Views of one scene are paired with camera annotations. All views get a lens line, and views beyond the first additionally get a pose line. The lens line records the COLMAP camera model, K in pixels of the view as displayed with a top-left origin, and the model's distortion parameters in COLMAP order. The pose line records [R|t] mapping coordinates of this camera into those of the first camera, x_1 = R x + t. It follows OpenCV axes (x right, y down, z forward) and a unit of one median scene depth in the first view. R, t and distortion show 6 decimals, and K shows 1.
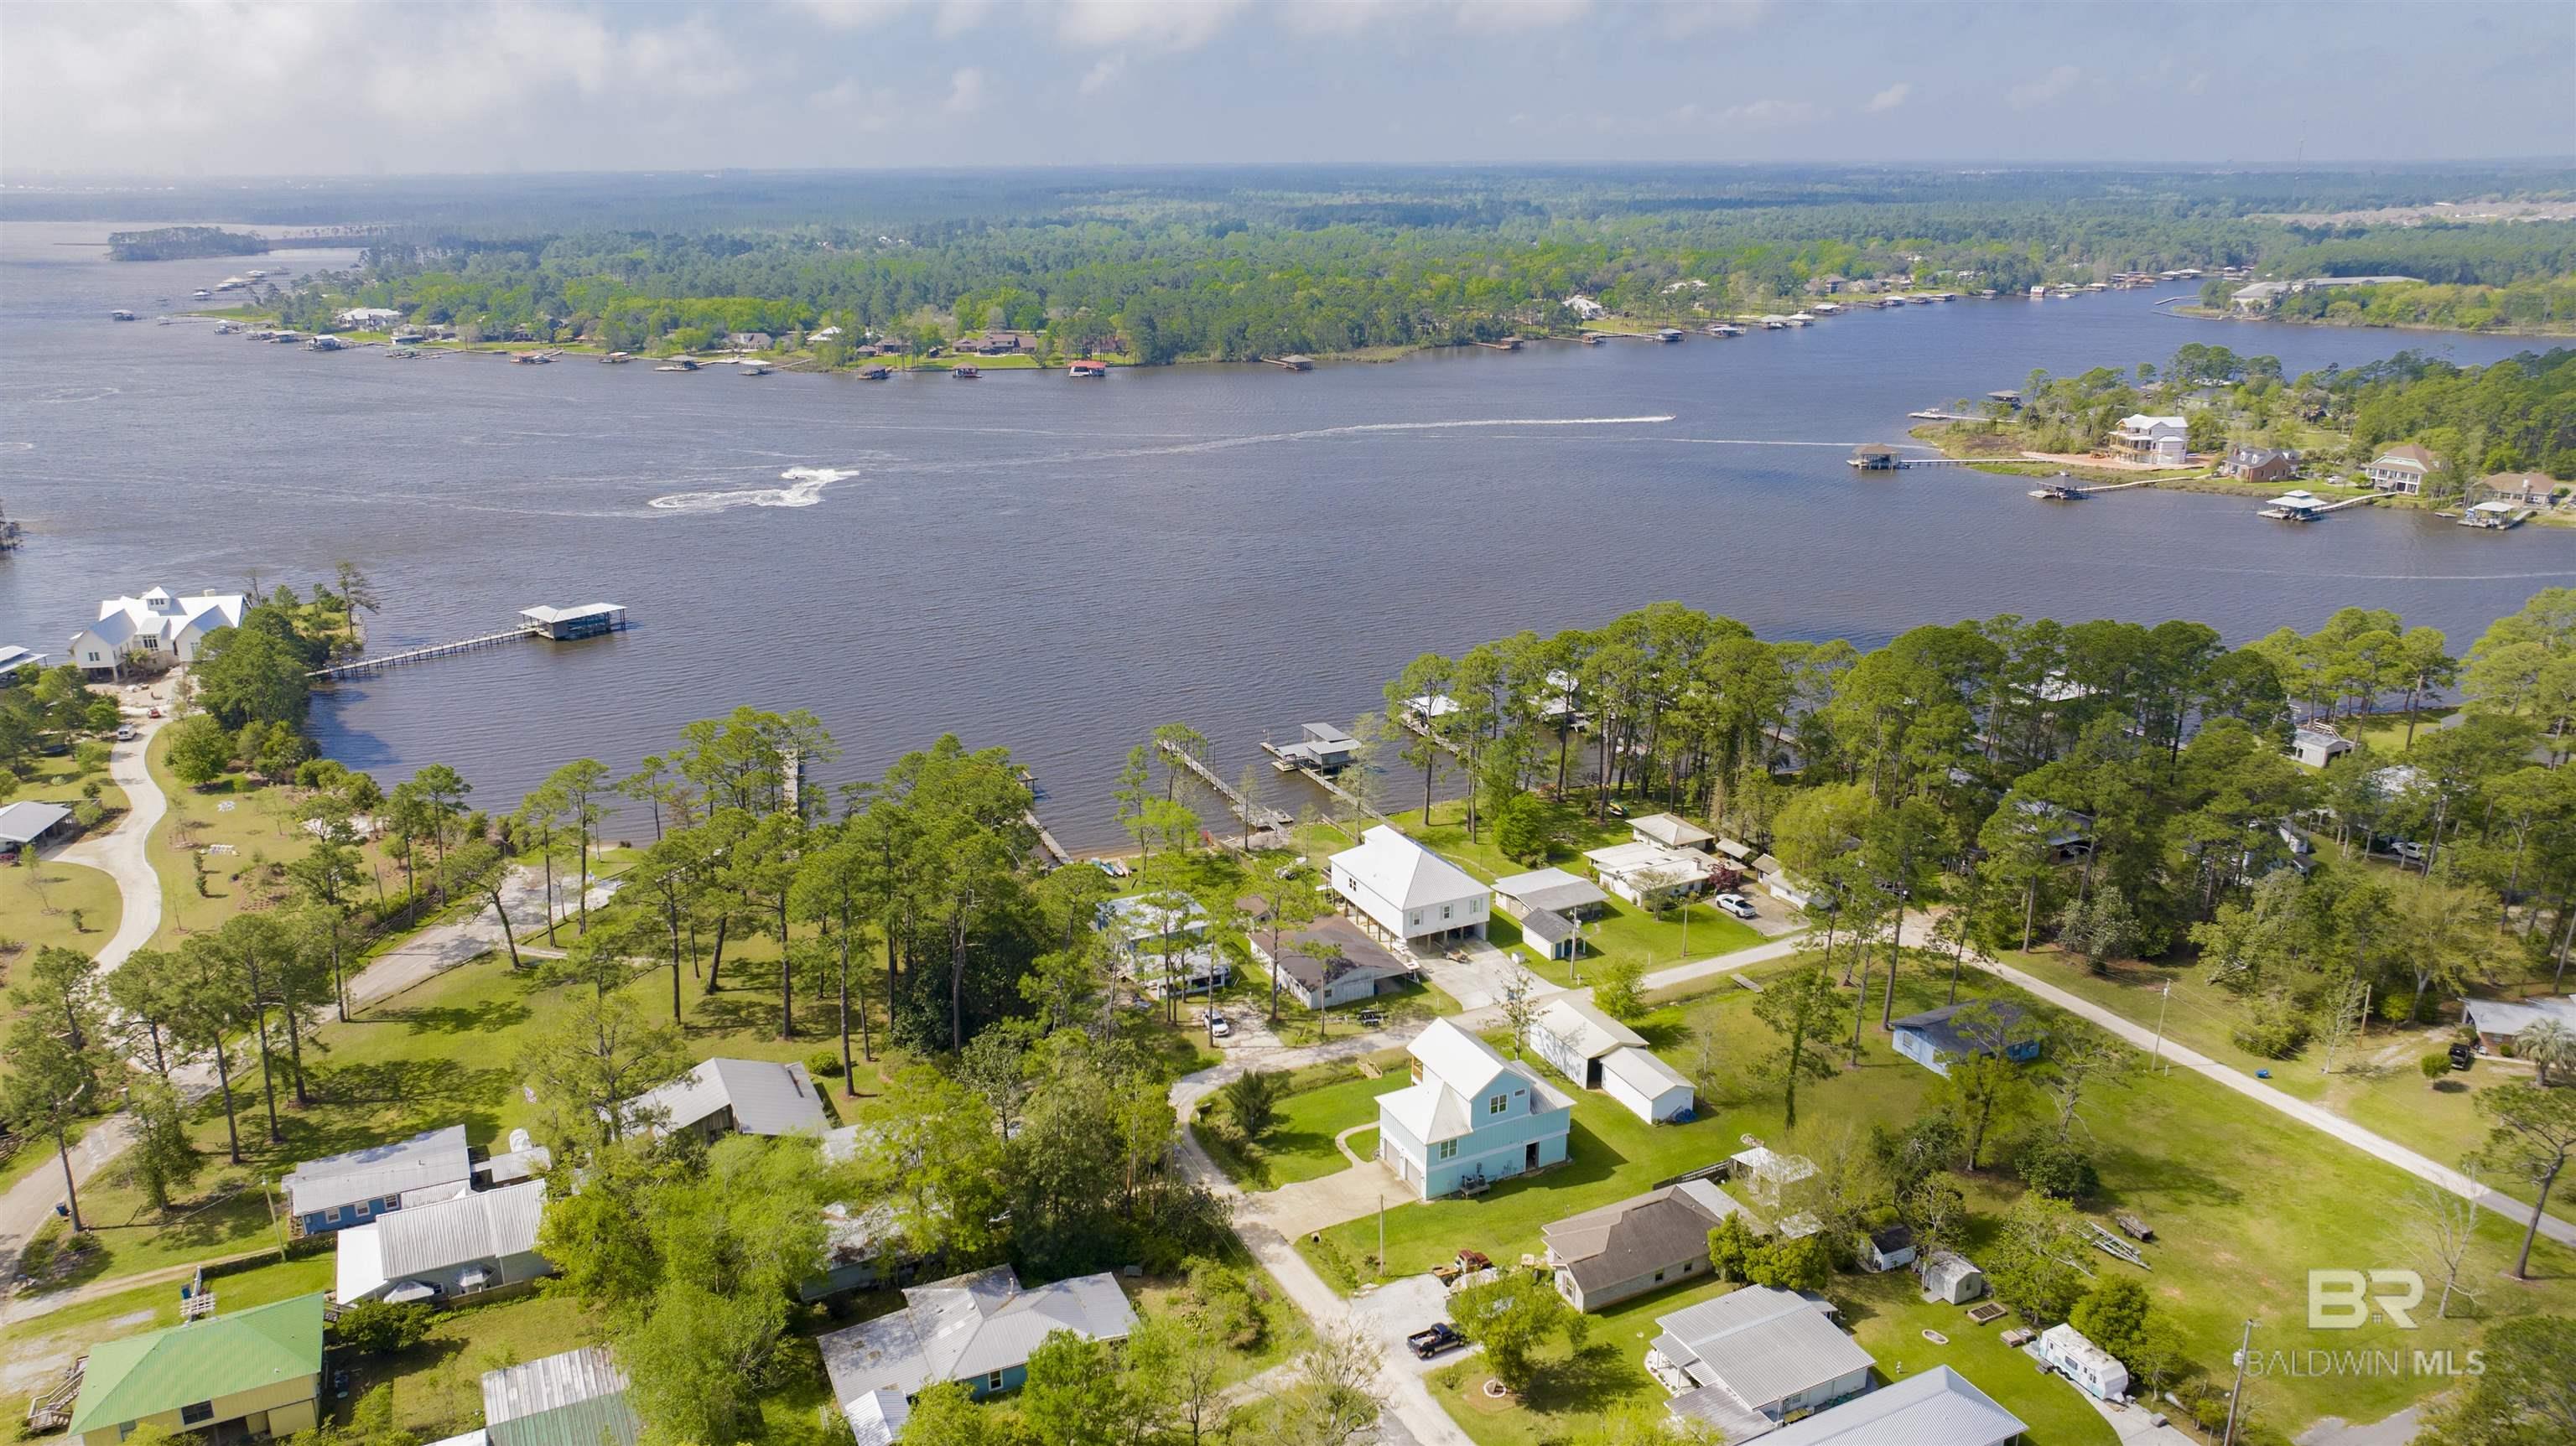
lens RADIAL K [[1805.8, 0, 1288.0], [0, 1805.8, 723.0], [0, 0, 1]] dist [-0.021072, 0.006265]
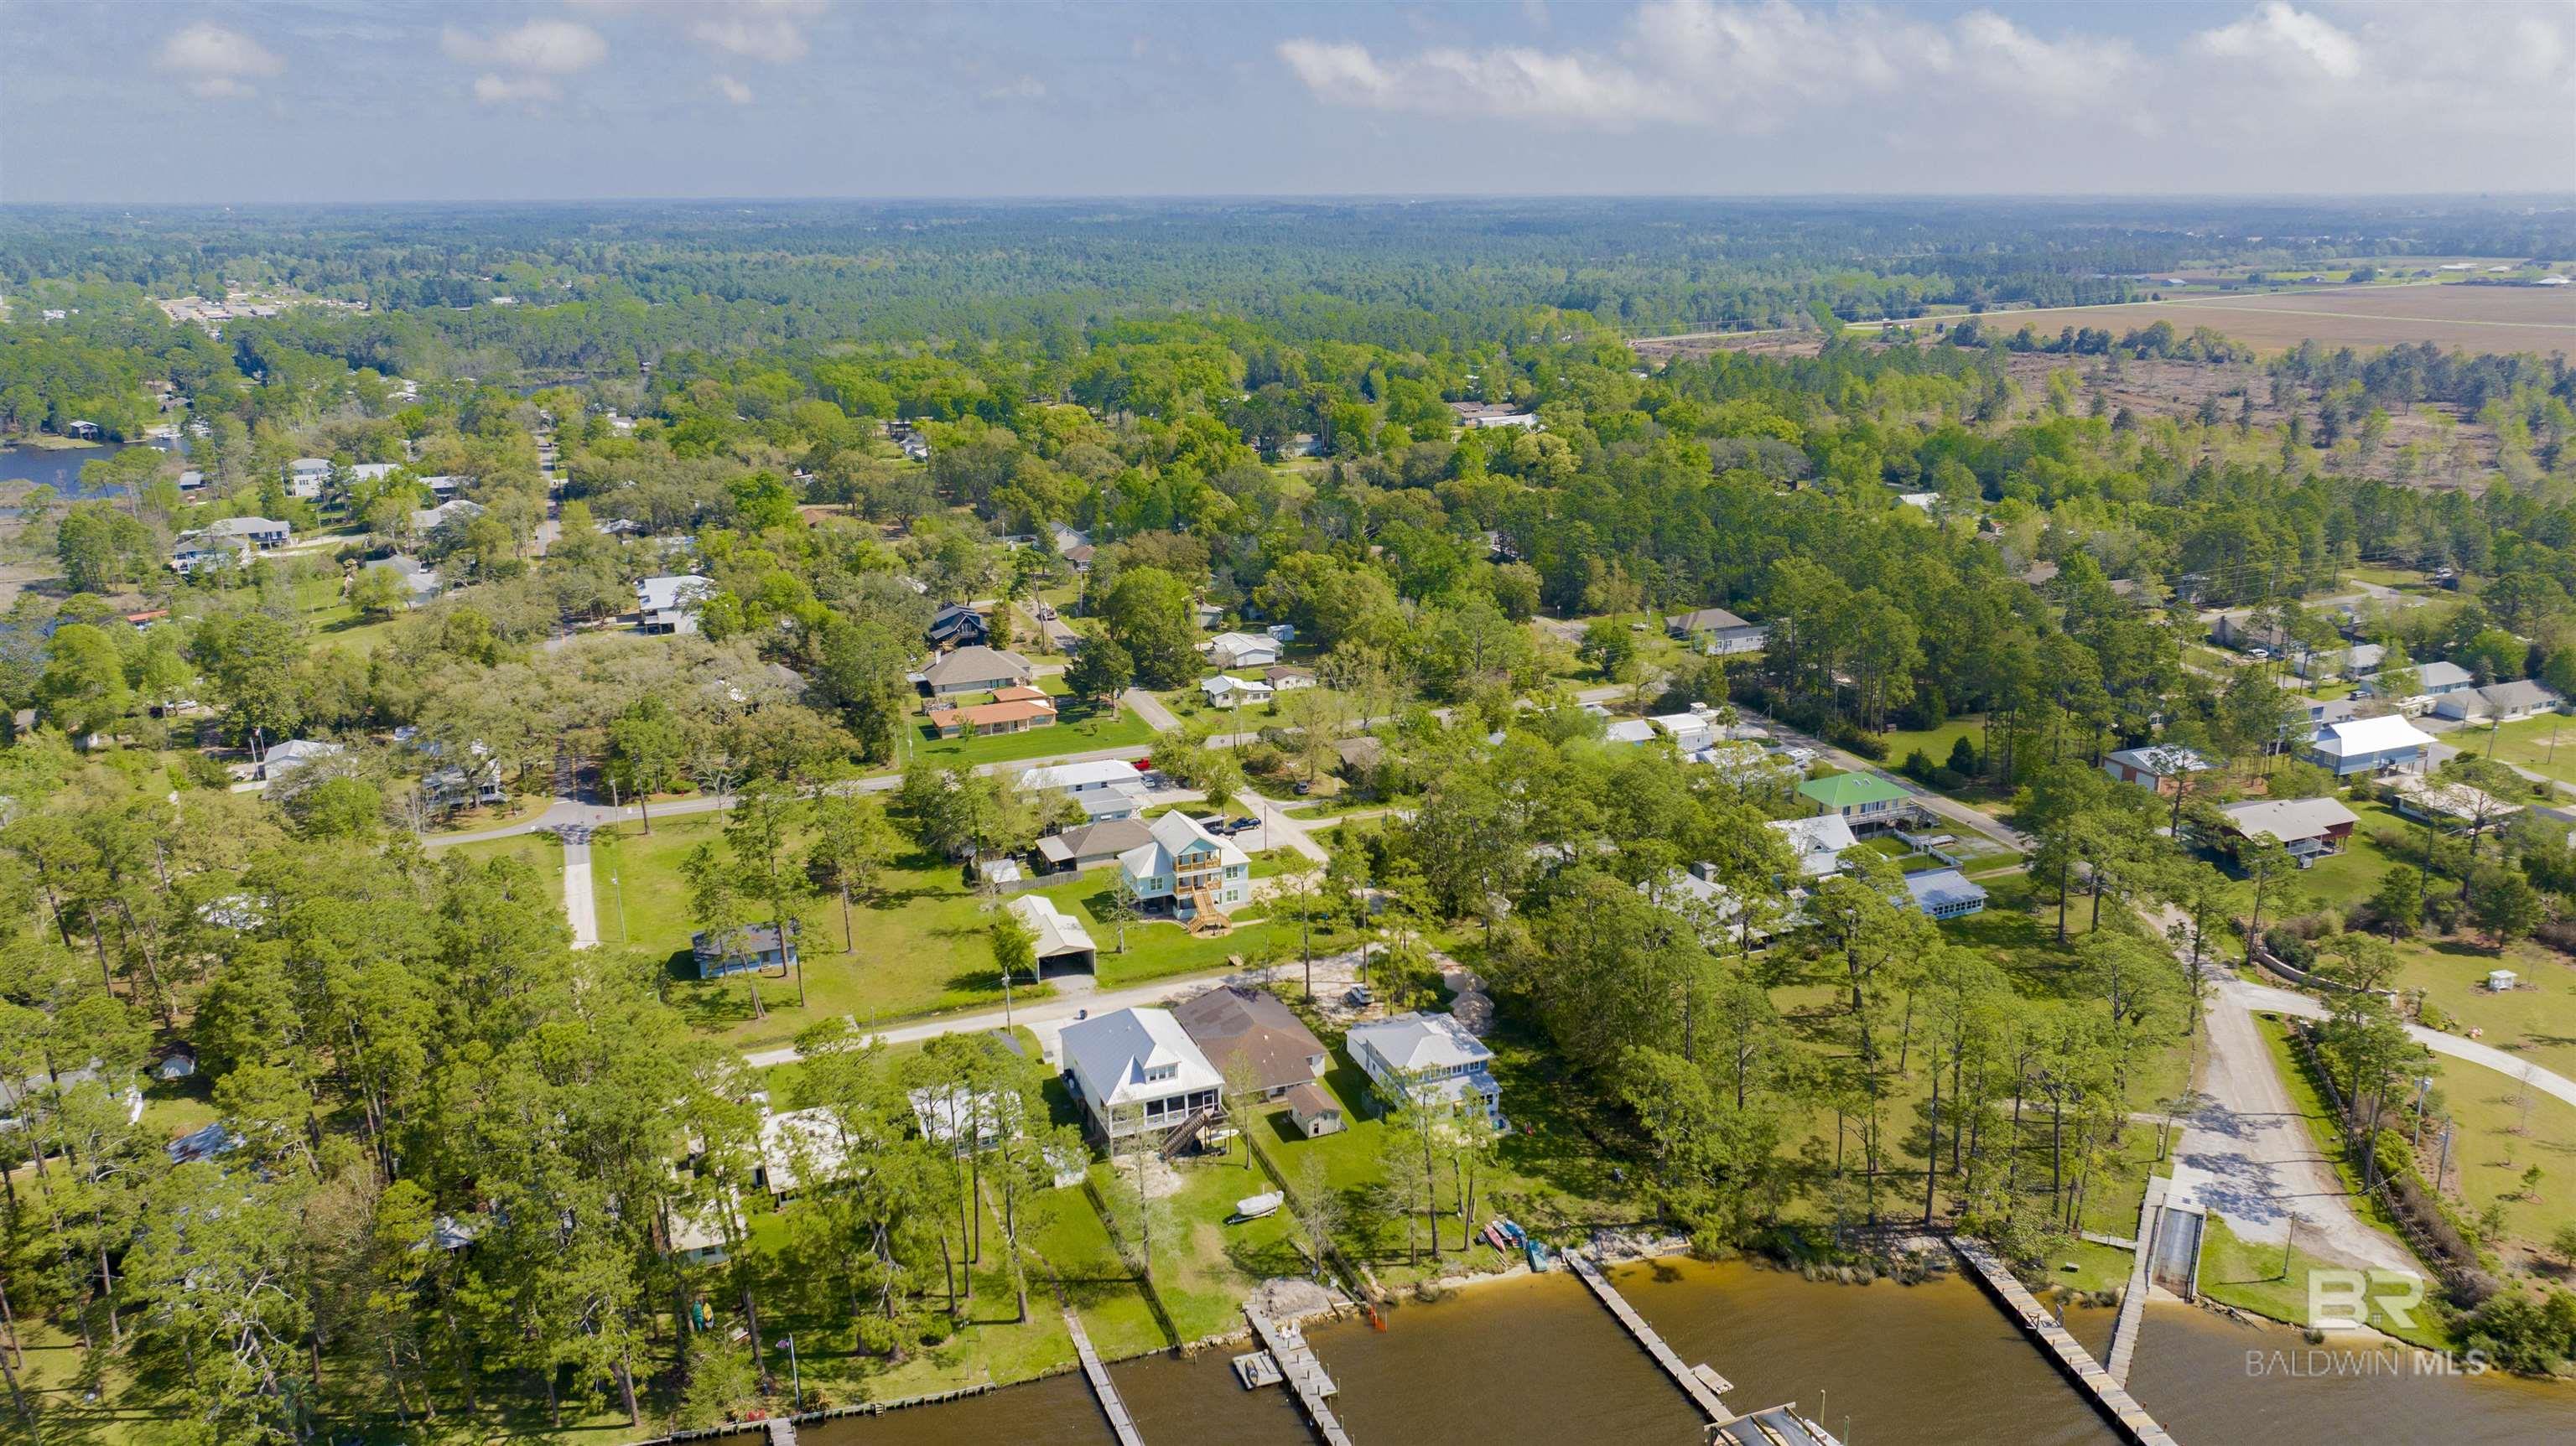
lens RADIAL K [[1805.8, 0, 1288.0], [0, 1805.8, 723.0], [0, 0, 1]] dist [-0.021072, 0.006265]
pose [[-0.997149, -0.003801, 0.075367, -0.063576], [0.038823, 0.830582, 0.555541, -0.482924], [-0.064710, 0.556883, -0.828067, 1.482706]]
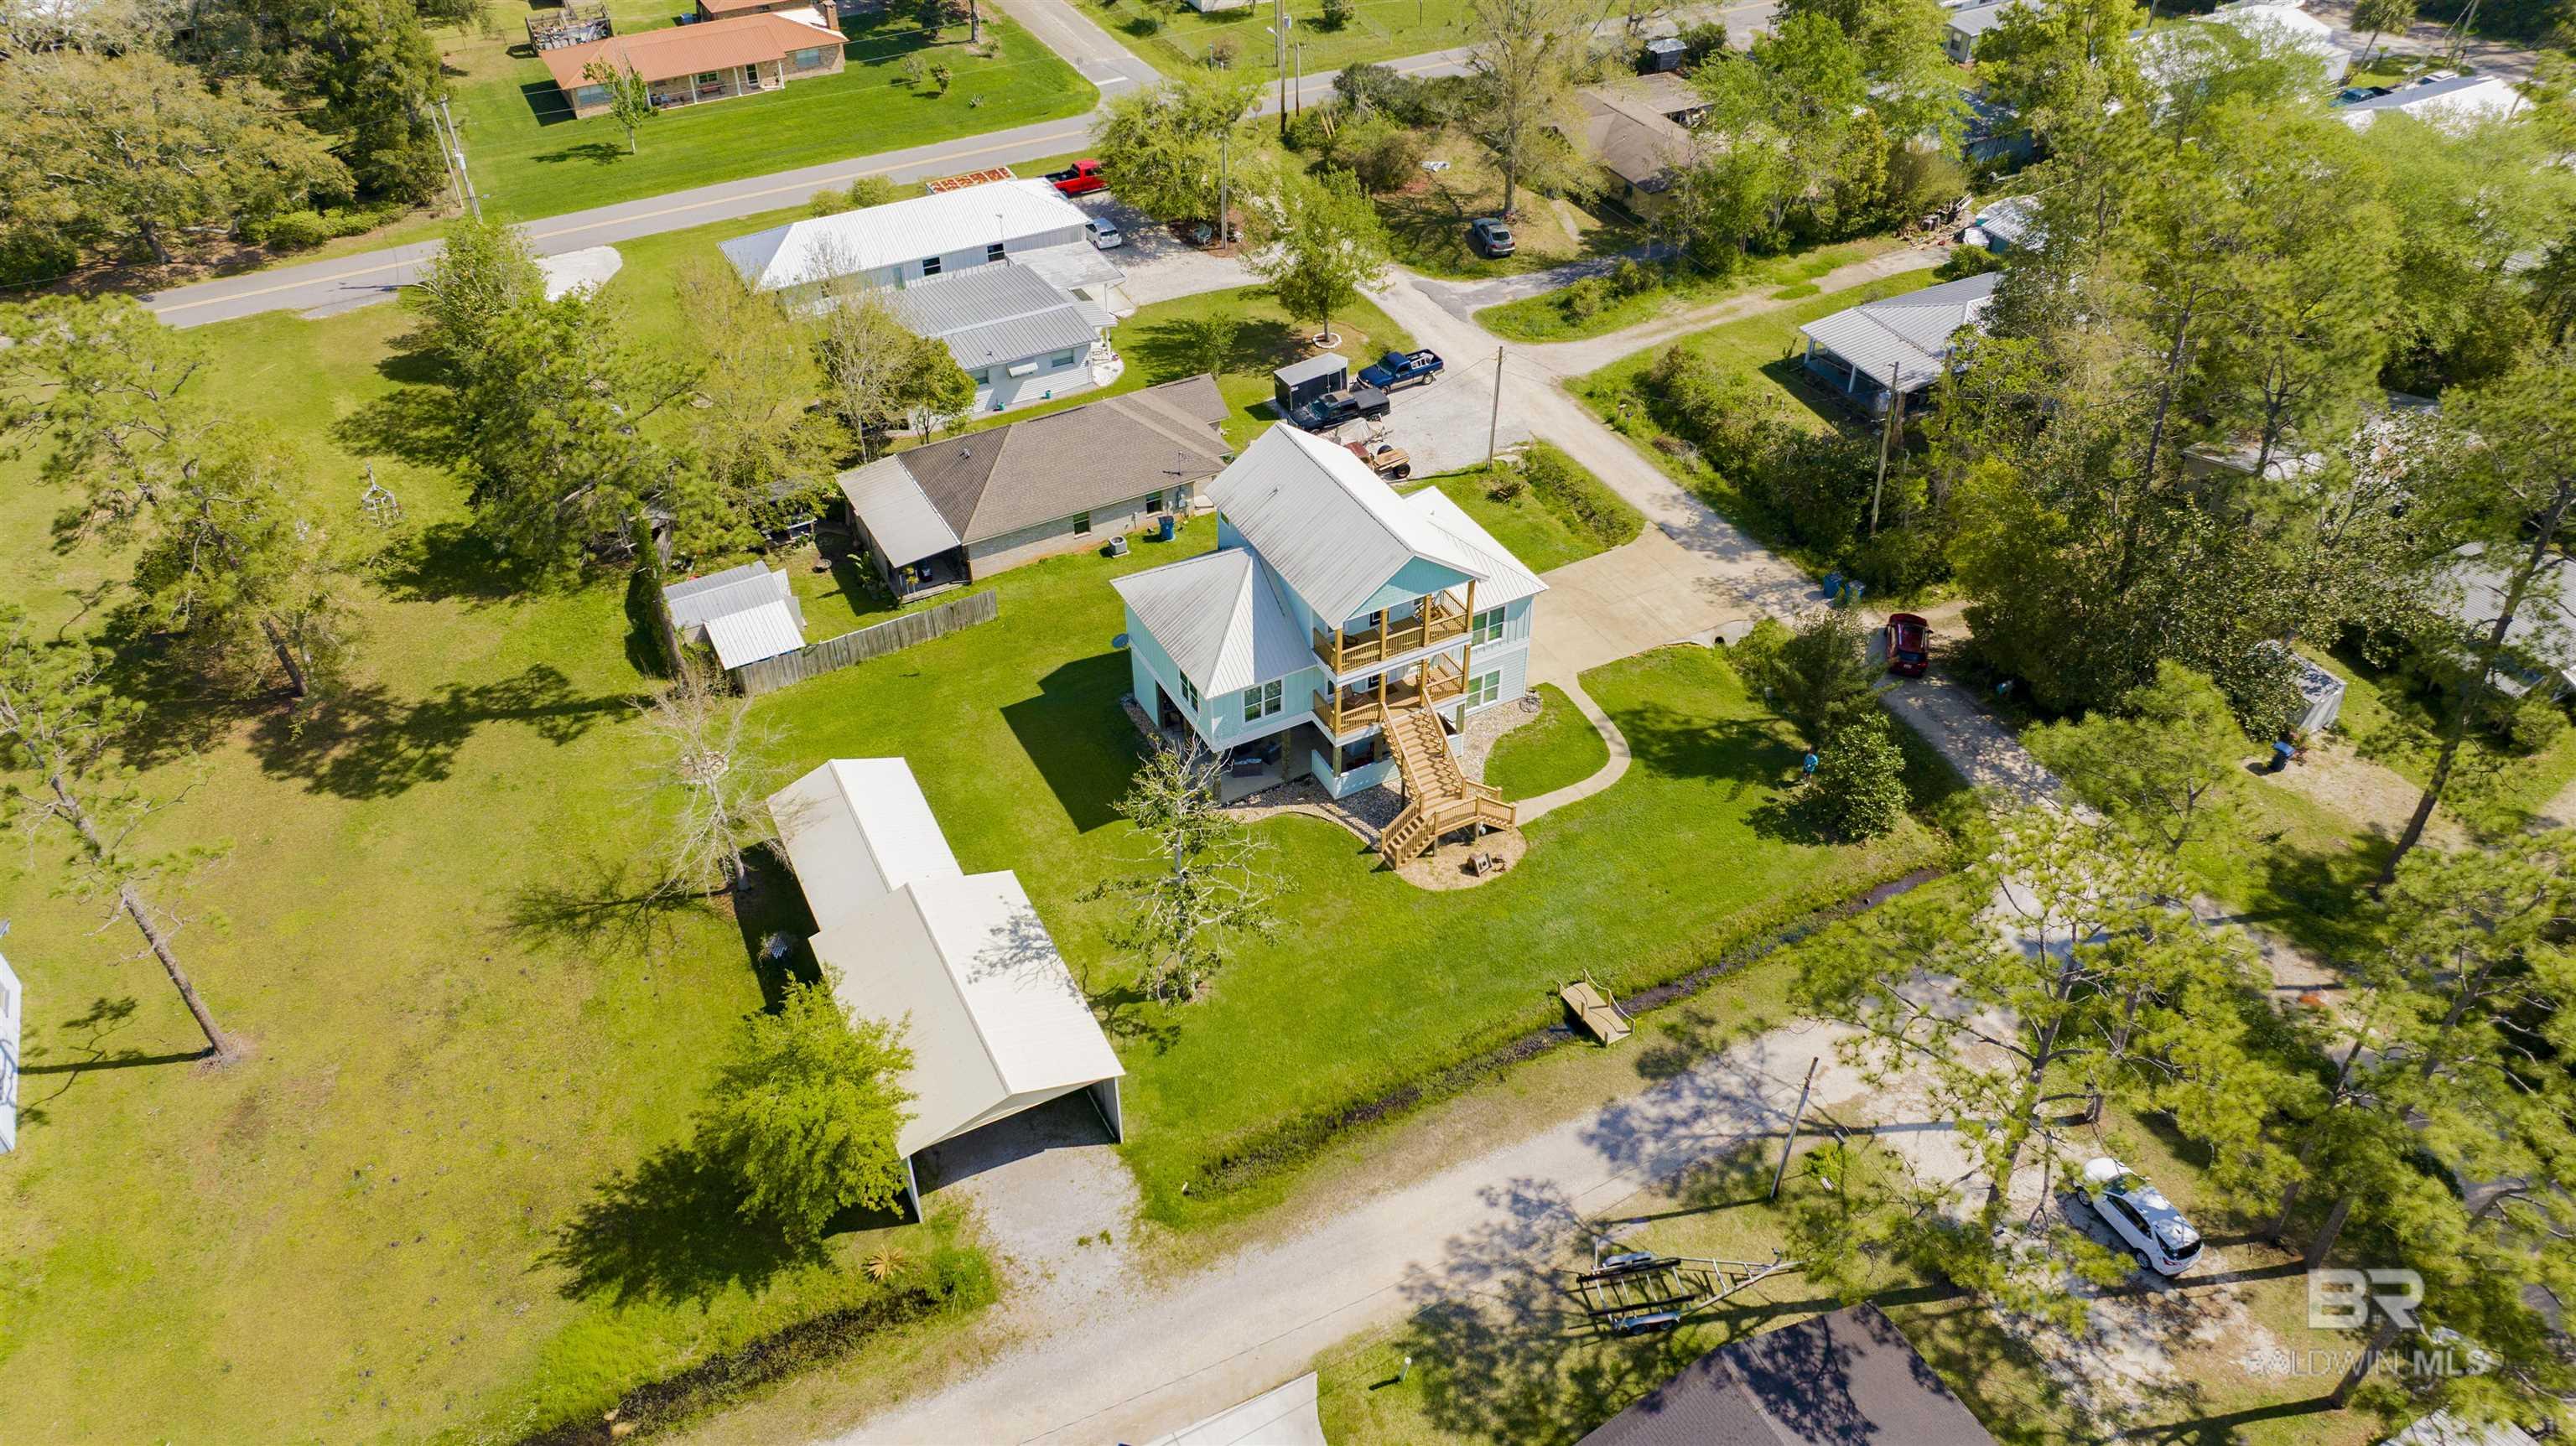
lens RADIAL K [[1805.8, 0, 1288.0], [0, 1805.8, 723.0], [0, 0, 1]] dist [-0.021072, 0.006265]
pose [[-0.999370, 0.031088, -0.017099, 0.084827], [0.002950, 0.553059, 0.833137, -0.106812], [0.035357, 0.832562, -0.552802, 0.880966]]
